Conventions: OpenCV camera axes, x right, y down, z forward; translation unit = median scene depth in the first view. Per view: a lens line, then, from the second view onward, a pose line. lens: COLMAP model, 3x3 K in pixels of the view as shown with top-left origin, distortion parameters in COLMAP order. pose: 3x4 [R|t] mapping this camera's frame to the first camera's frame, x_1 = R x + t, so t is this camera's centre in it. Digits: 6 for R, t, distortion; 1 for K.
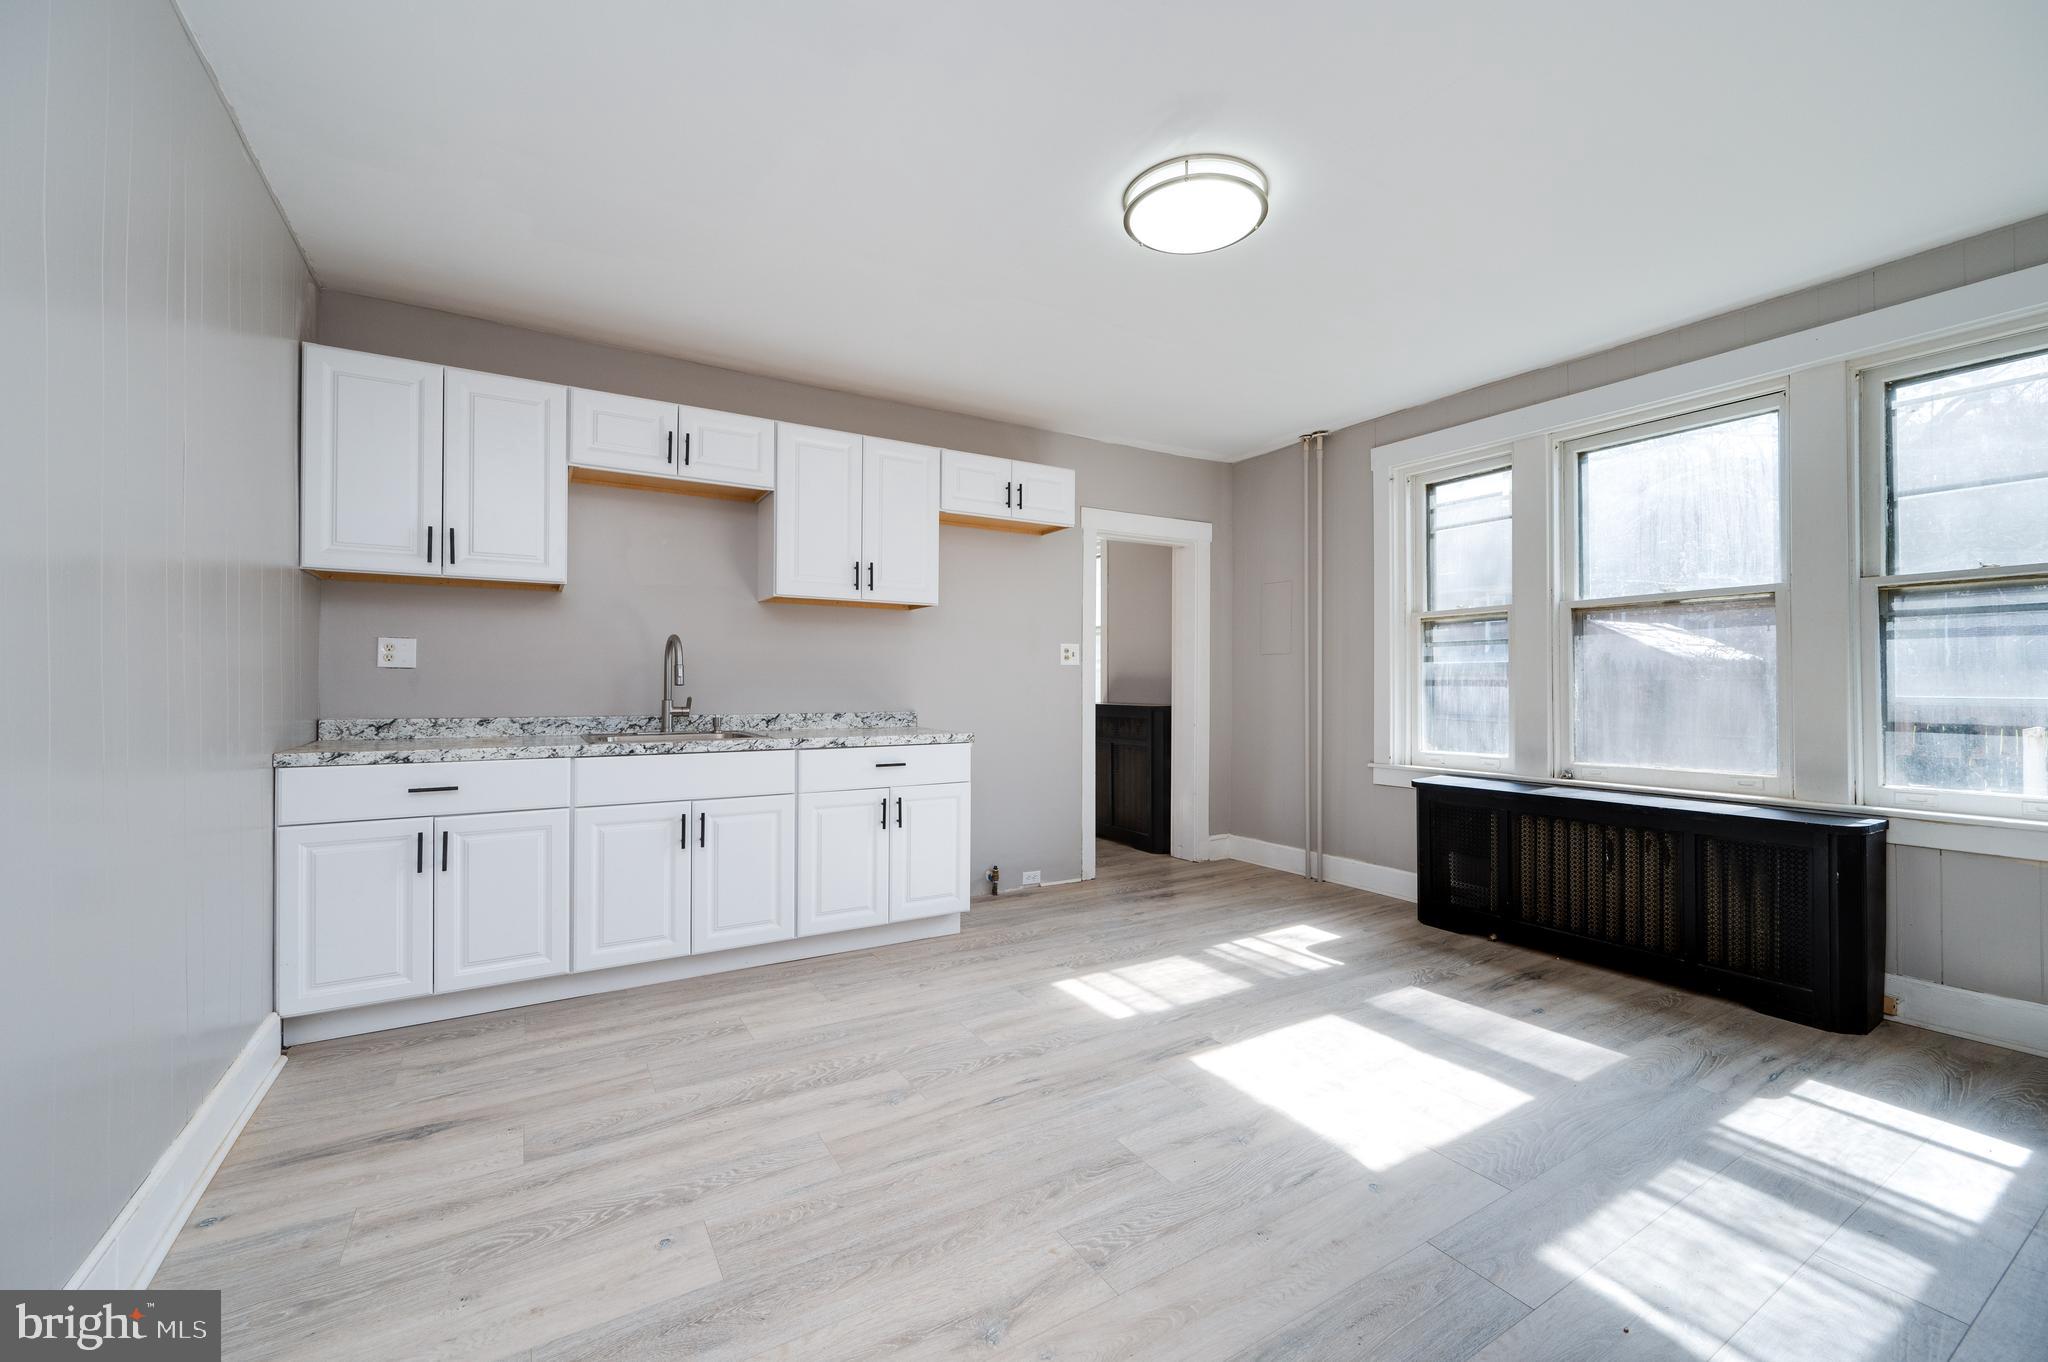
lens RADIAL K [[785.1, 0, 1019.8], [0, 785.1, 680.4], [0, 0, 1]] dist [-0.000519, 0.000022]
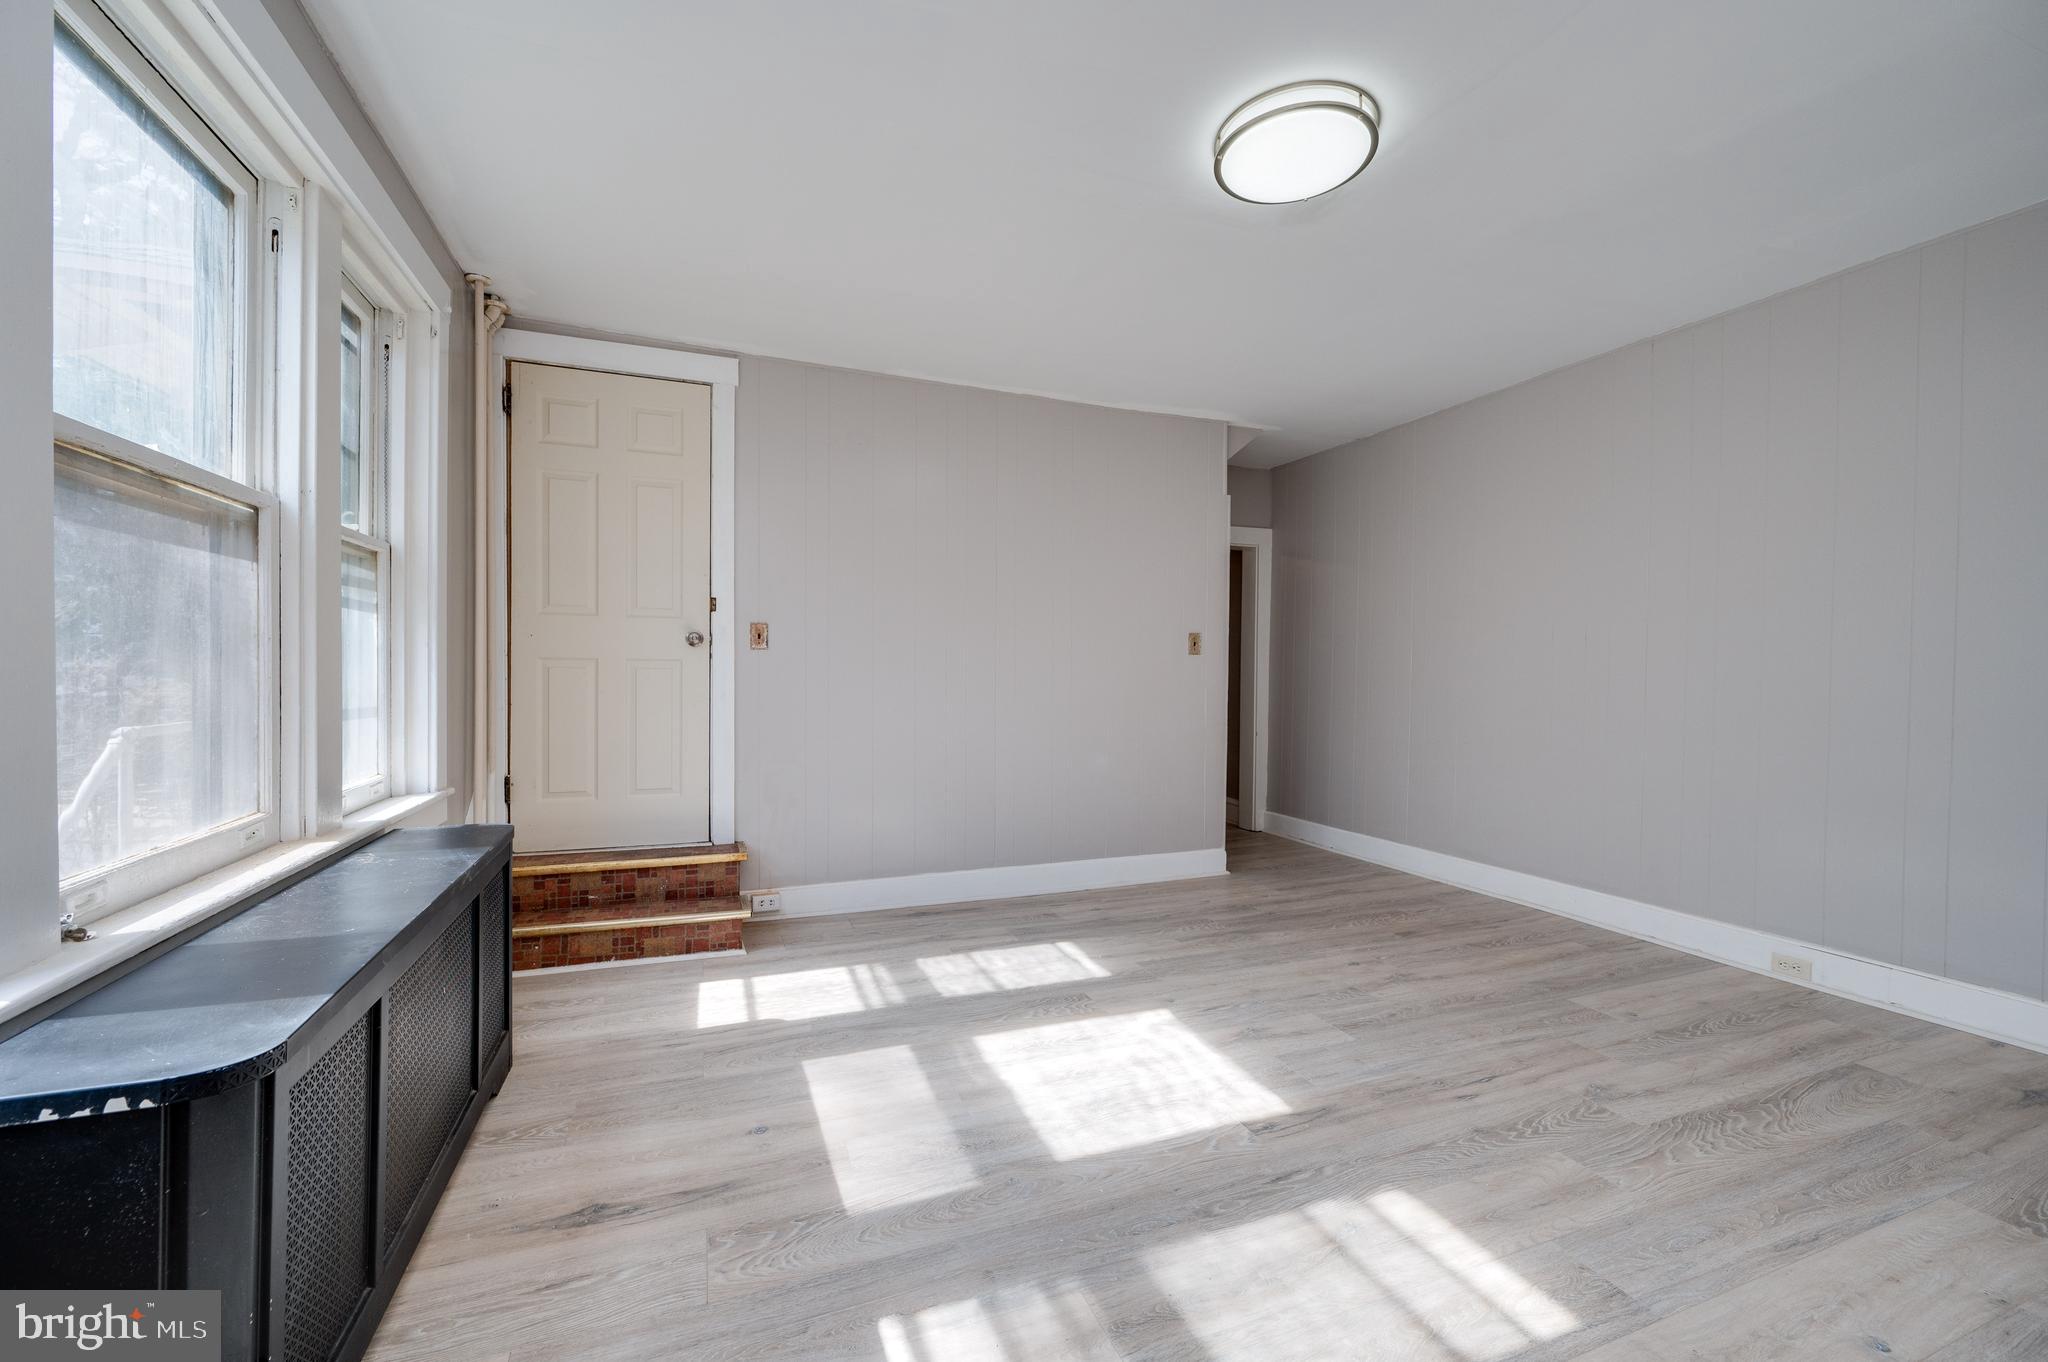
lens RADIAL K [[790.5, 0, 1057.5], [0, 790.5, 678.2], [0, 0, 1]] dist [-0.000894, 0.000234]
pose [[-0.991058, -0.009324, 0.133102, 0.279720], [-0.009786, 0.999948, -0.002816, 0.018078], [-0.133069, -0.004094, -0.991098, 1.501967]]
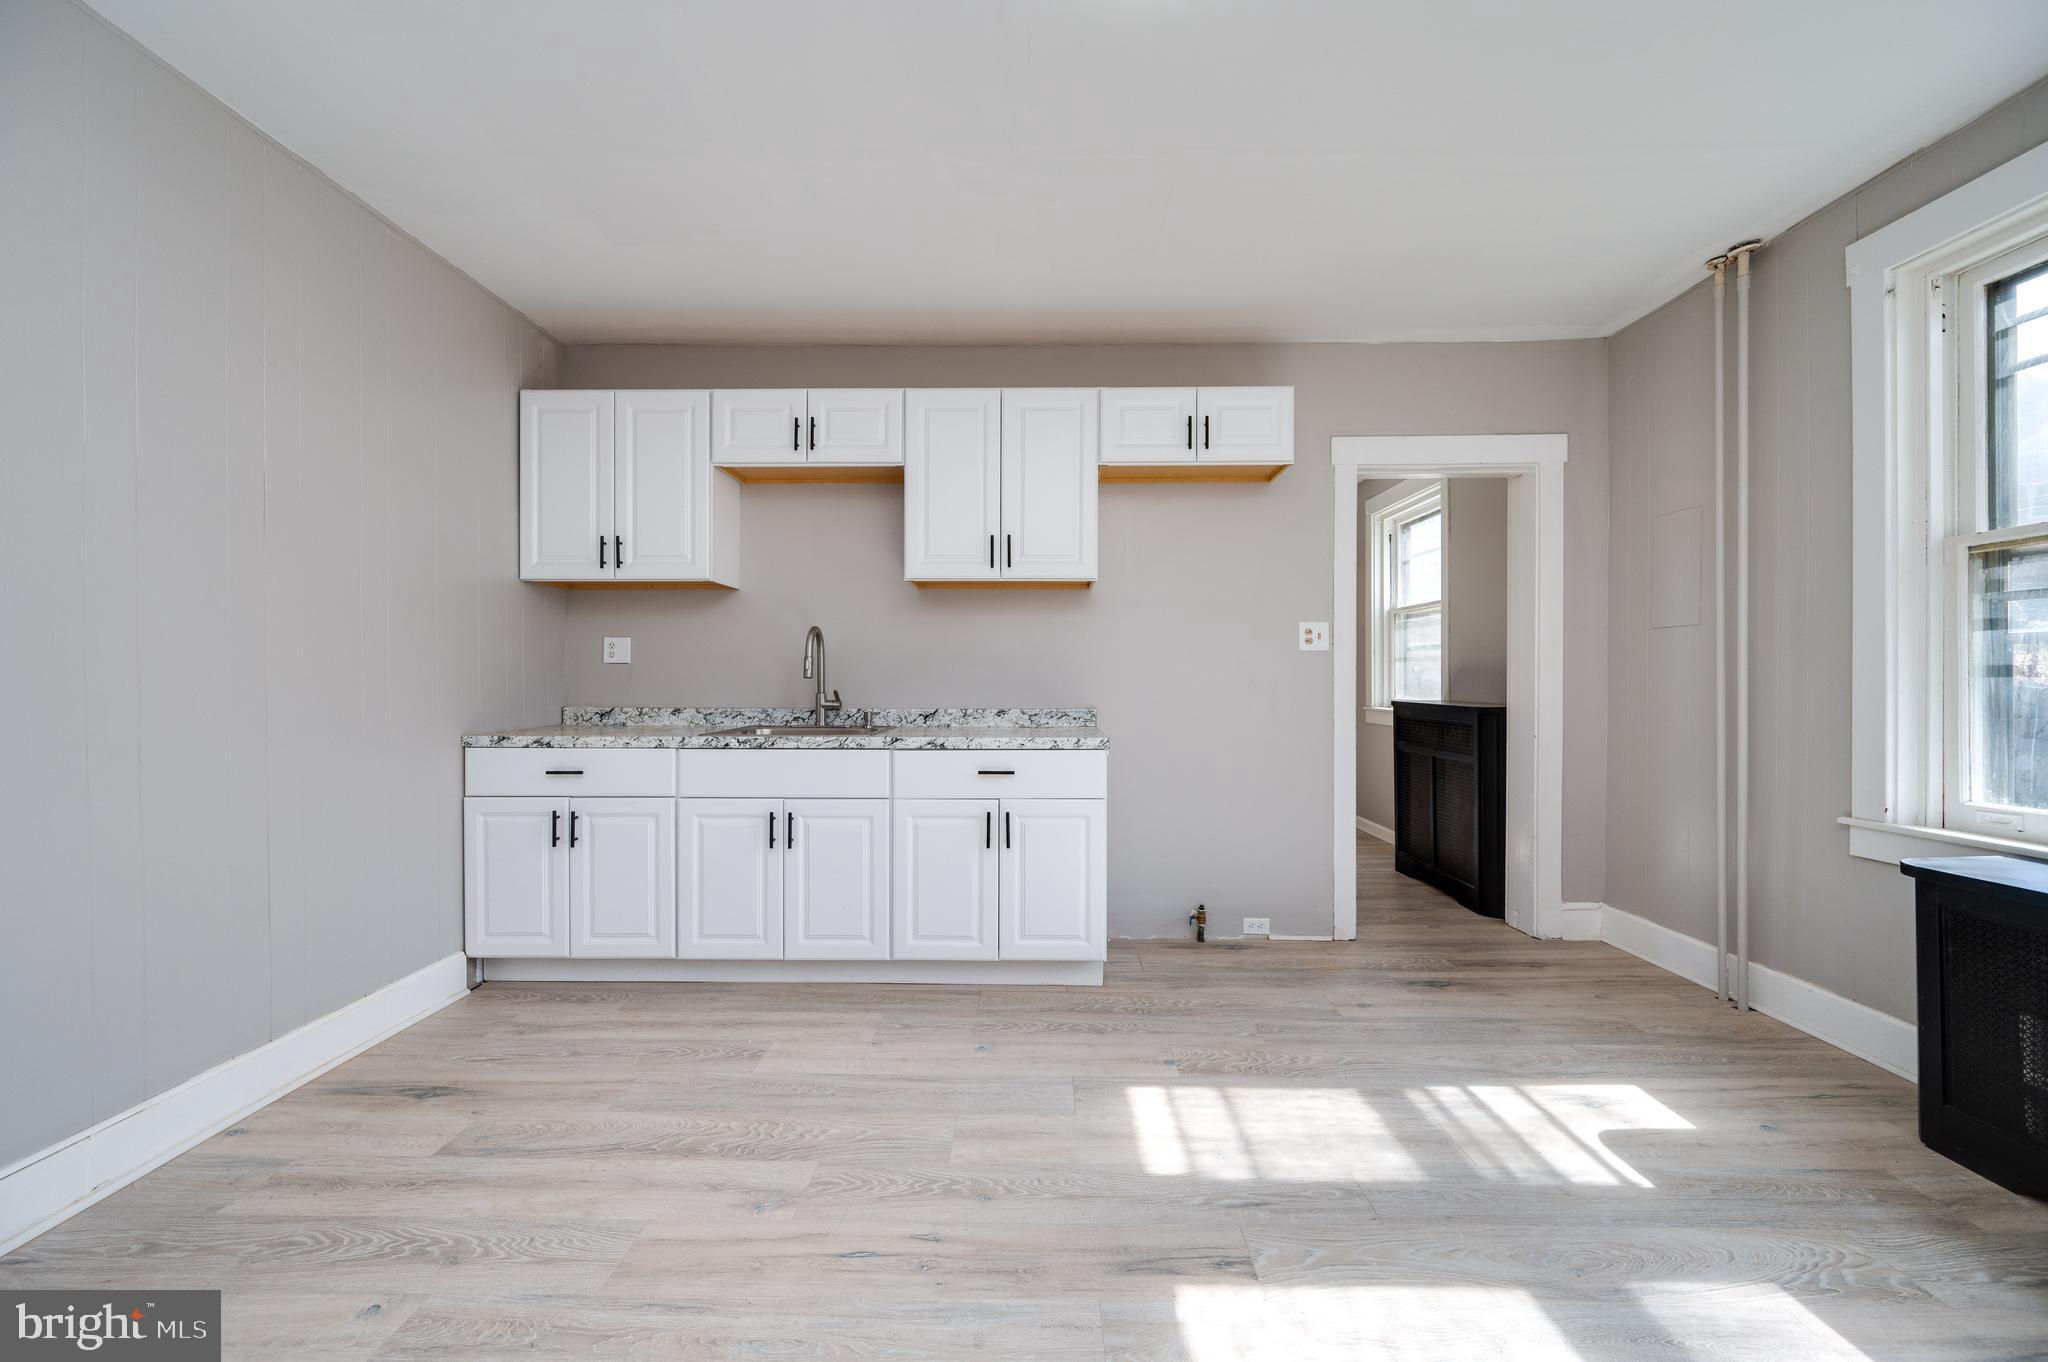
lens RADIAL K [[790.5, 0, 1057.5], [0, 790.5, 678.2], [0, 0, 1]] dist [-0.000894, 0.000234]
pose [[0.861442, -0.002068, -0.507853, 0.357150], [0.004817, 0.999980, 0.004099, 0.004184], [0.507834, -0.005978, 0.861434, 0.340501]]
